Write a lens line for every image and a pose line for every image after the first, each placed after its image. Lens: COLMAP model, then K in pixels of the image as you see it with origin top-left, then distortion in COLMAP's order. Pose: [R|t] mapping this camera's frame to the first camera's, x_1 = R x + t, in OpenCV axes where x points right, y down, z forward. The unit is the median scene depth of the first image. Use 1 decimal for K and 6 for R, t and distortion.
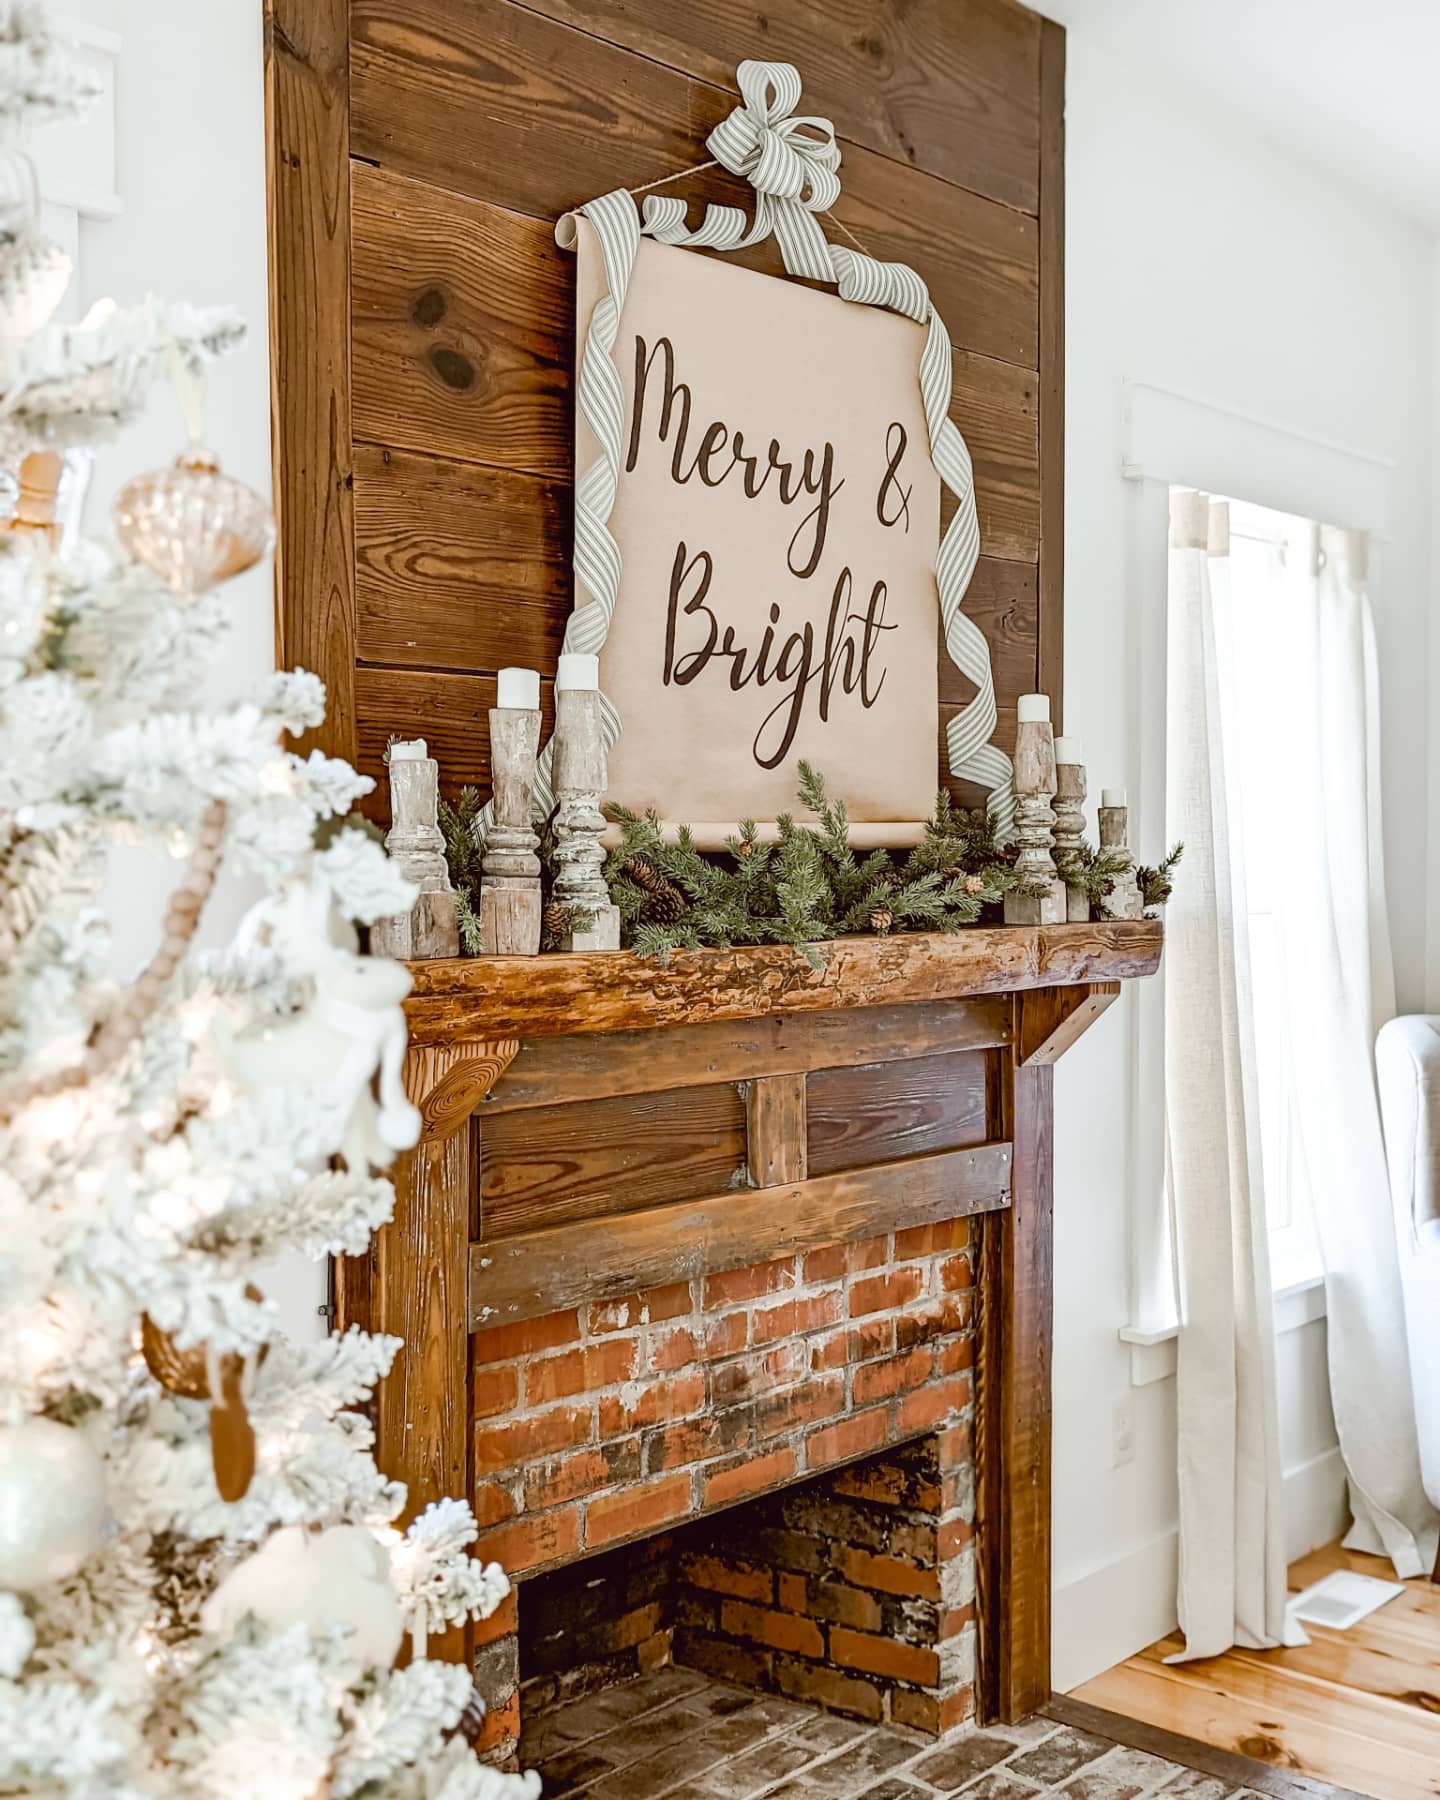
lens RADIAL K [[2093.6, 0, 720.0], [0, 2093.6, 900.0], [0, 0, 1]] dist [0.148809, -0.438633]
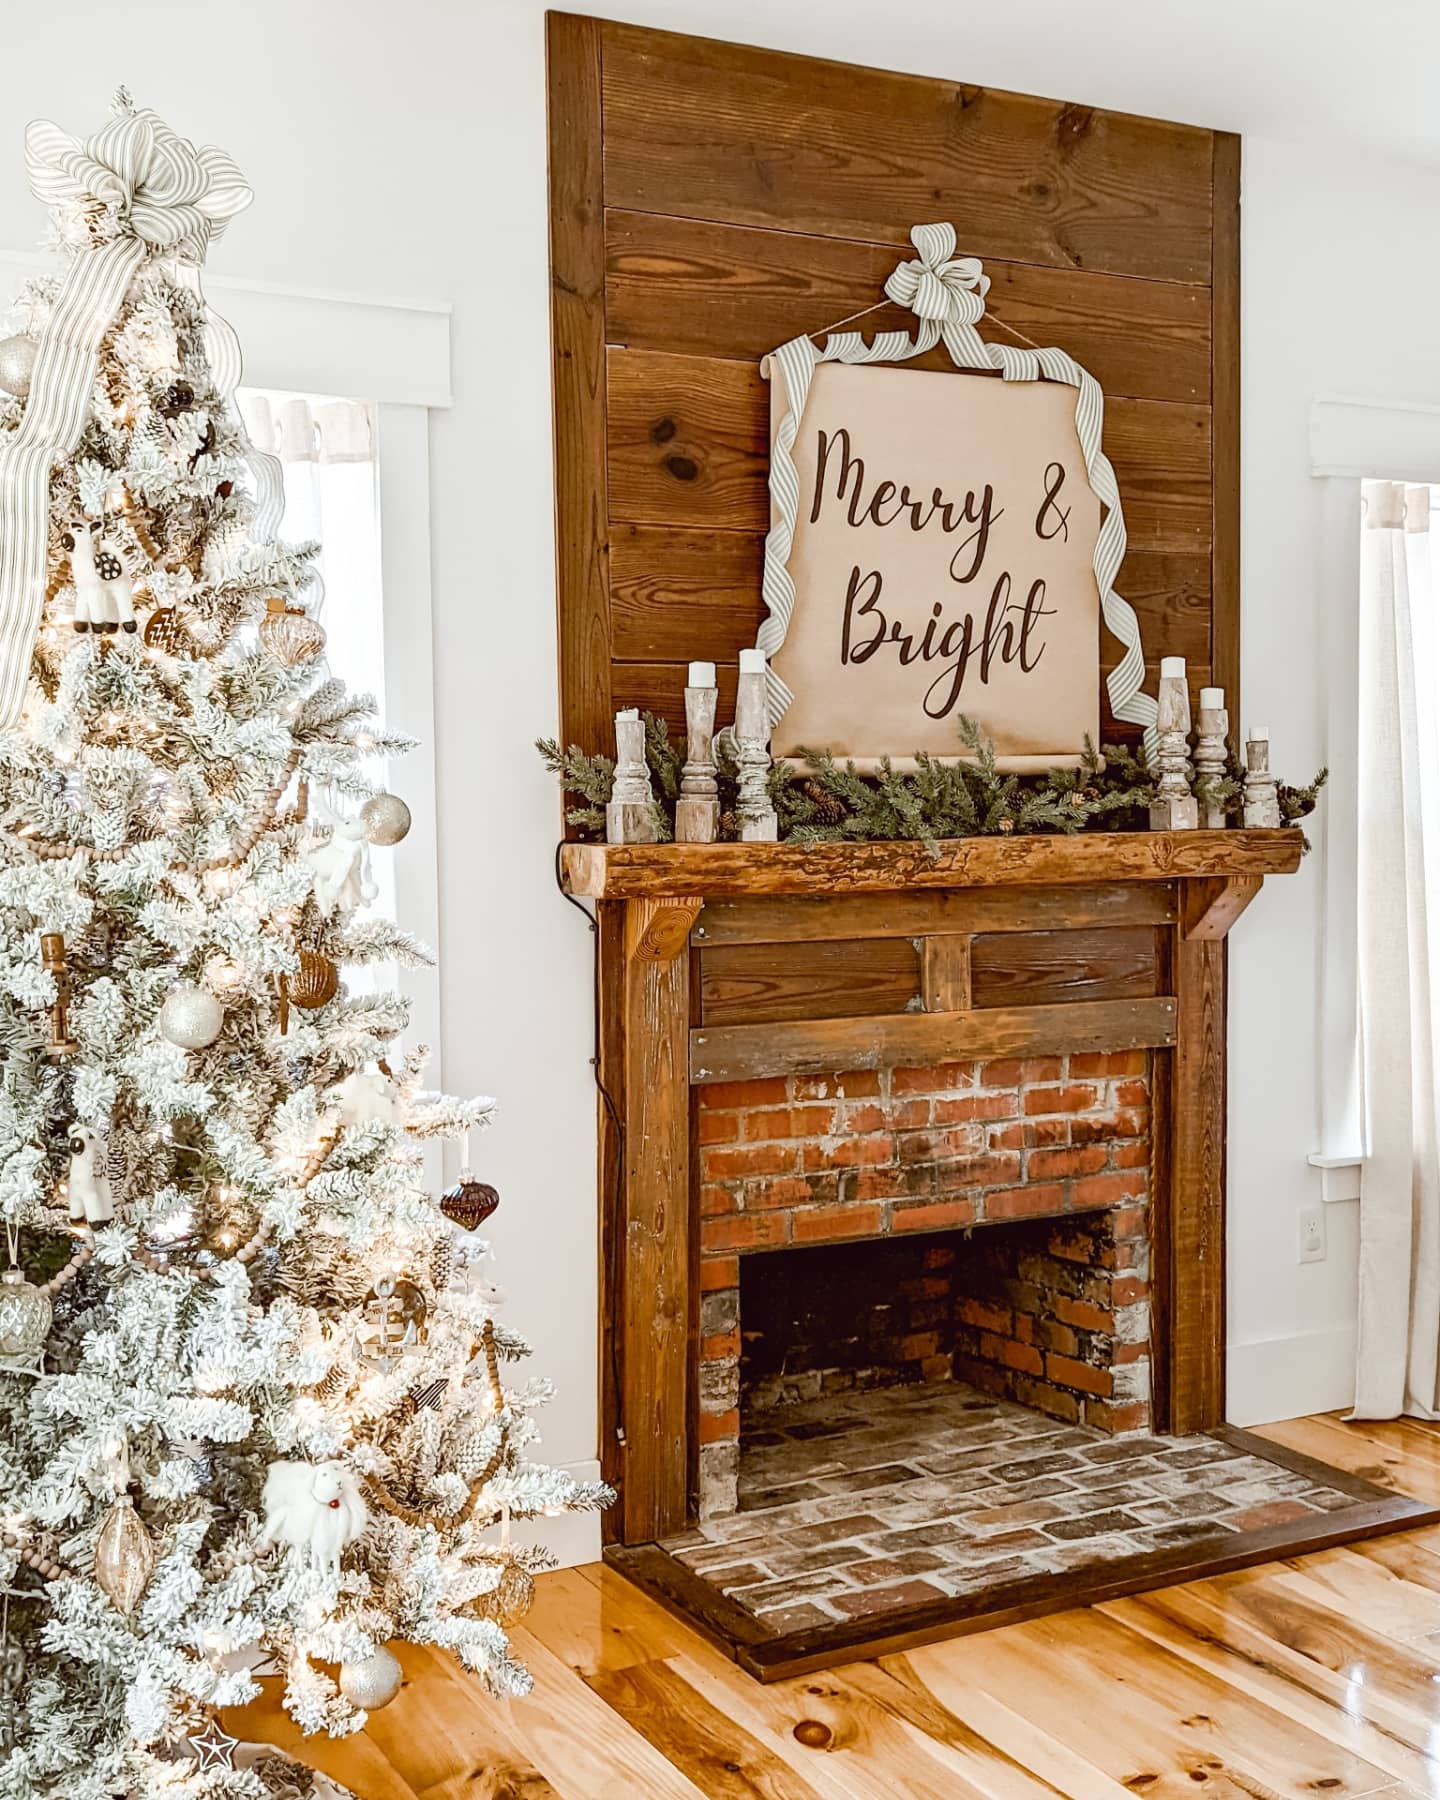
lens RADIAL K [[2169.7, 0, 721.2], [0, 2169.7, 882.3], [0, 0, 1]] dist [0.221192, -0.905565]
pose [[0.931628, 0.009759, -0.363282, 0.451402], [-0.002538, 0.999790, 0.020349, 0.019860], [0.363404, -0.018035, 0.931457, -0.459828]]
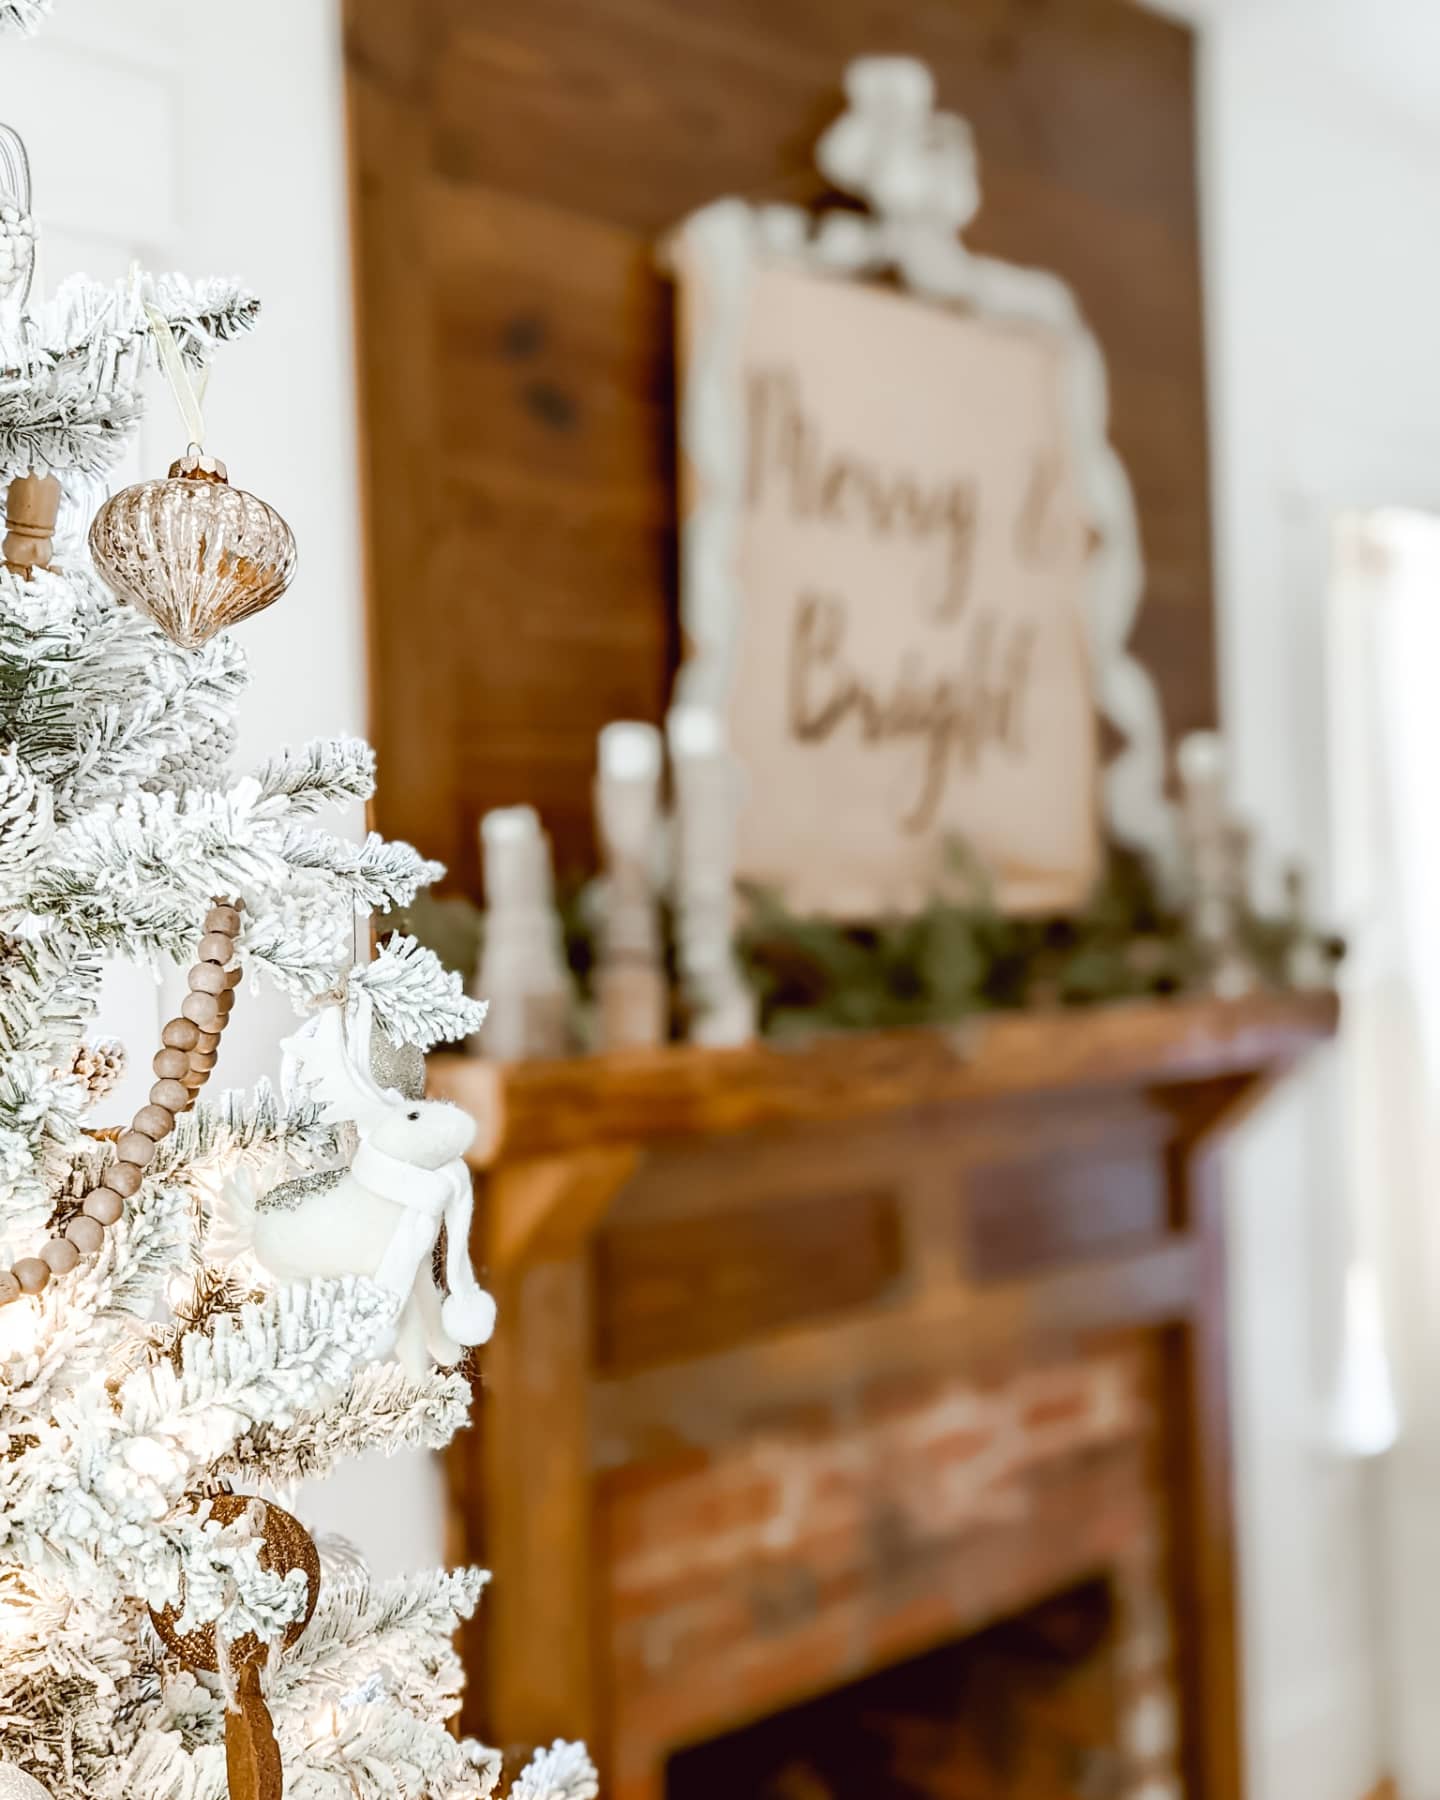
lens RADIAL K [[2093.6, 0, 720.0], [0, 2093.6, 900.0], [0, 0, 1]] dist [0.148809, -0.438633]
pose [[0.997647, -0.030242, -0.061536, -0.003882], [0.028265, 0.999064, -0.032754, -0.006871], [0.062469, 0.030938, 0.997567, 0.097067]]
